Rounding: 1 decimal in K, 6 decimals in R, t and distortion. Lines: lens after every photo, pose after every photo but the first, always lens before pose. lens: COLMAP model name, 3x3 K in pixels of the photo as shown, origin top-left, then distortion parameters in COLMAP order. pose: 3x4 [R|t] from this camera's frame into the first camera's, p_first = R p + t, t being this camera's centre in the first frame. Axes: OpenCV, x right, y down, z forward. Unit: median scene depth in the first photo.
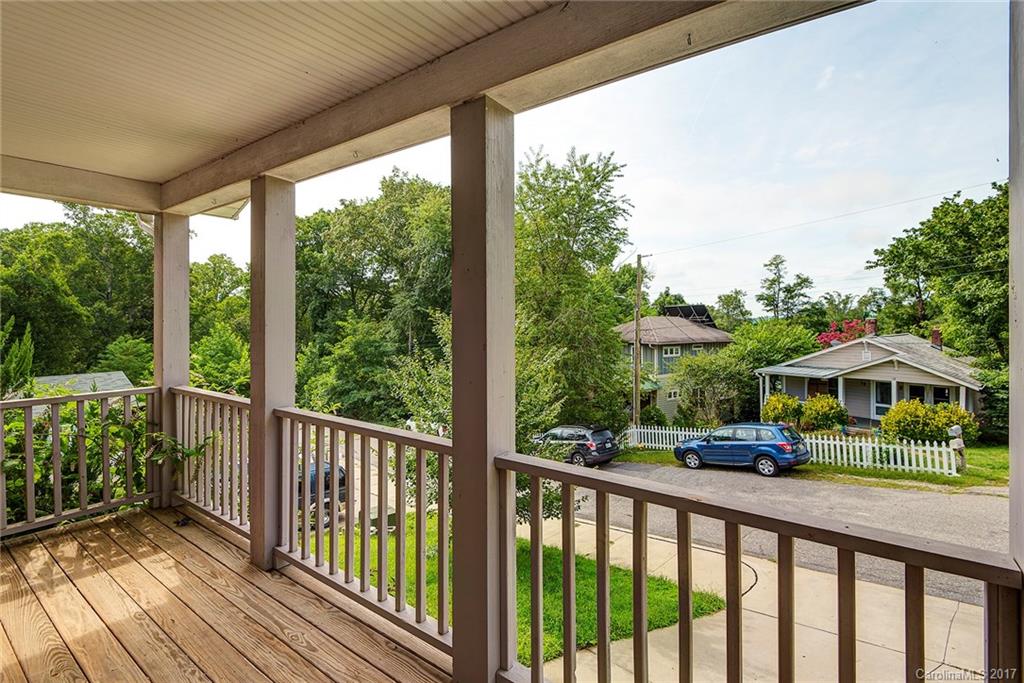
lens RADIAL K [[475.2, 0, 521.5], [0, 475.2, 331.7], [0, 0, 1]] dist [0.010393, -0.000381]
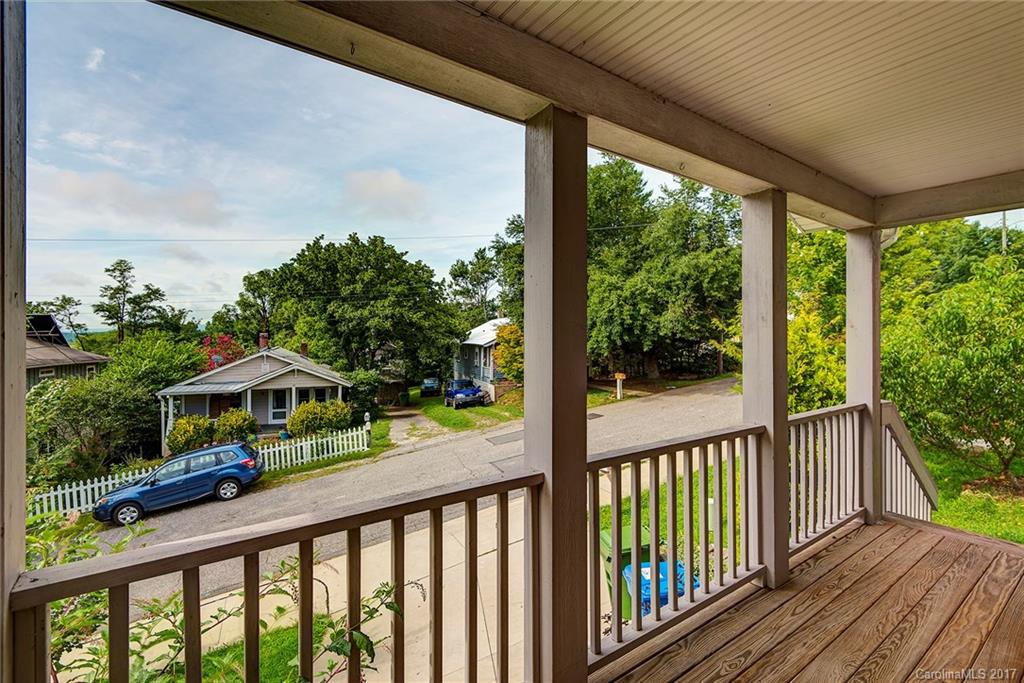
lens RADIAL K [[475.2, 0, 521.5], [0, 475.2, 331.7], [0, 0, 1]] dist [0.010393, -0.000381]
pose [[0.299820, 0.005145, 0.953982, -0.192115], [0.025818, 0.999575, -0.013505, -0.001821], [-0.953646, 0.028679, 0.299560, 0.140695]]
